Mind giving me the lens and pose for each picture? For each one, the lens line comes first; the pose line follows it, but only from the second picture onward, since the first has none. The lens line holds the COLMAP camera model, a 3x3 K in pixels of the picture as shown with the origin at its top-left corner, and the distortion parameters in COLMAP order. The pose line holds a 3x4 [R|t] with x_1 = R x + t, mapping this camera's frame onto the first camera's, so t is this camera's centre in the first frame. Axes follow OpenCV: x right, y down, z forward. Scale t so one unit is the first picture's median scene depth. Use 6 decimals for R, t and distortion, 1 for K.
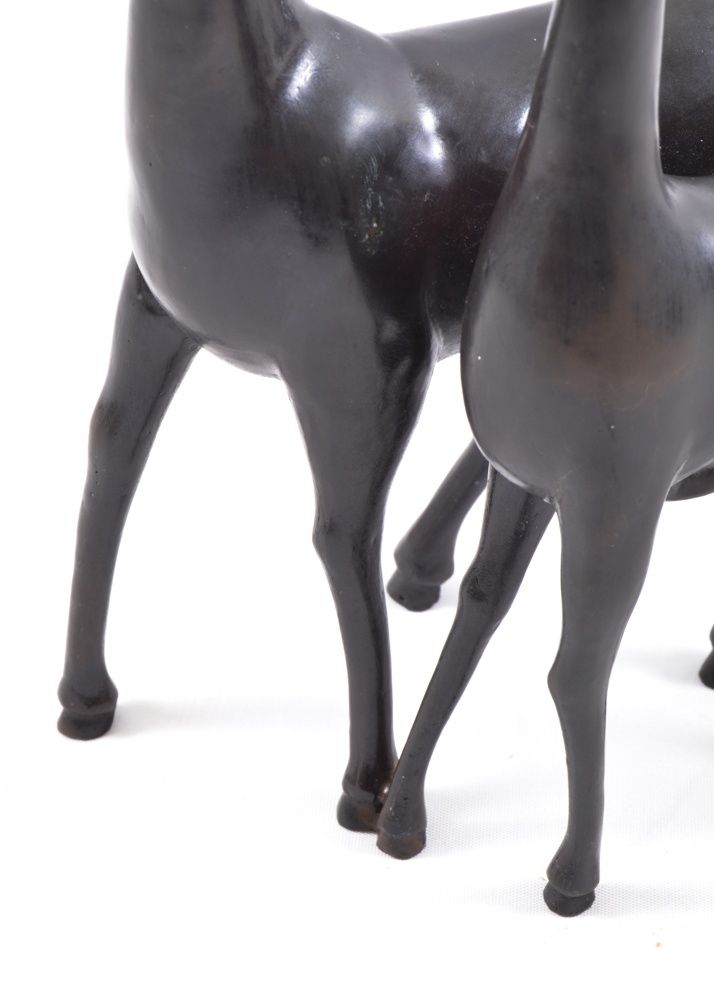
lens RADIAL K [[2639.1, 0, 357.0], [0, 2639.1, 500.0], [0, 0, 1]] dist [-0.113476, 0.296304]
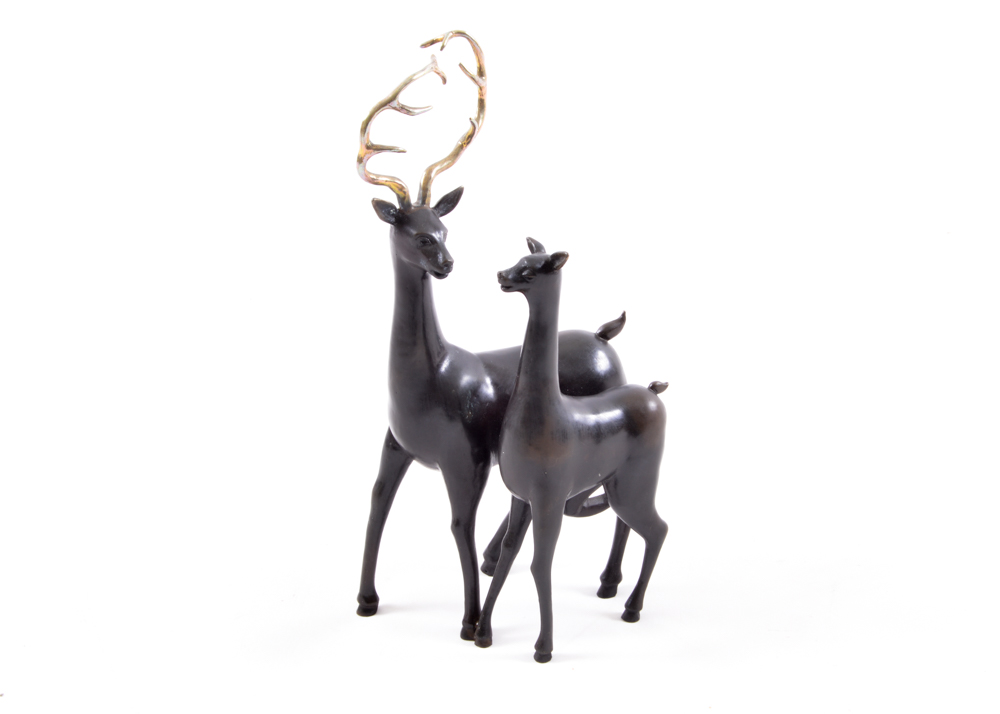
lens RADIAL K [[2555.5, 0, 500.0], [0, 2555.5, 357.0], [0, 0, 1]] dist [-0.129235, -0.303844]
pose [[0.999927, -0.006835, -0.009915, 0.070782], [0.004444, 0.974646, -0.223707, 0.490729], [0.011193, 0.223647, 0.974606, -1.879775]]
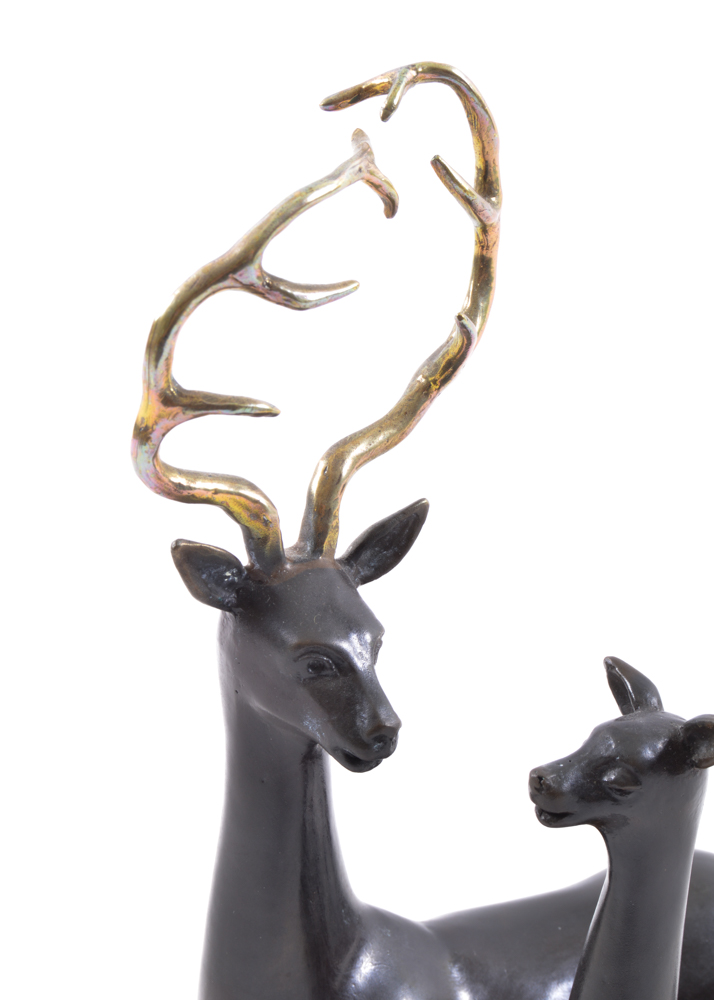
lens RADIAL K [[2639.1, 0, 357.0], [0, 2639.1, 500.0], [0, 0, 1]] dist [-0.113476, 0.296304]
pose [[0.999377, 0.026200, 0.023639, -0.052791], [-0.021208, 0.981348, -0.191068, -0.142844], [-0.028204, 0.190447, 0.981292, -0.147905]]
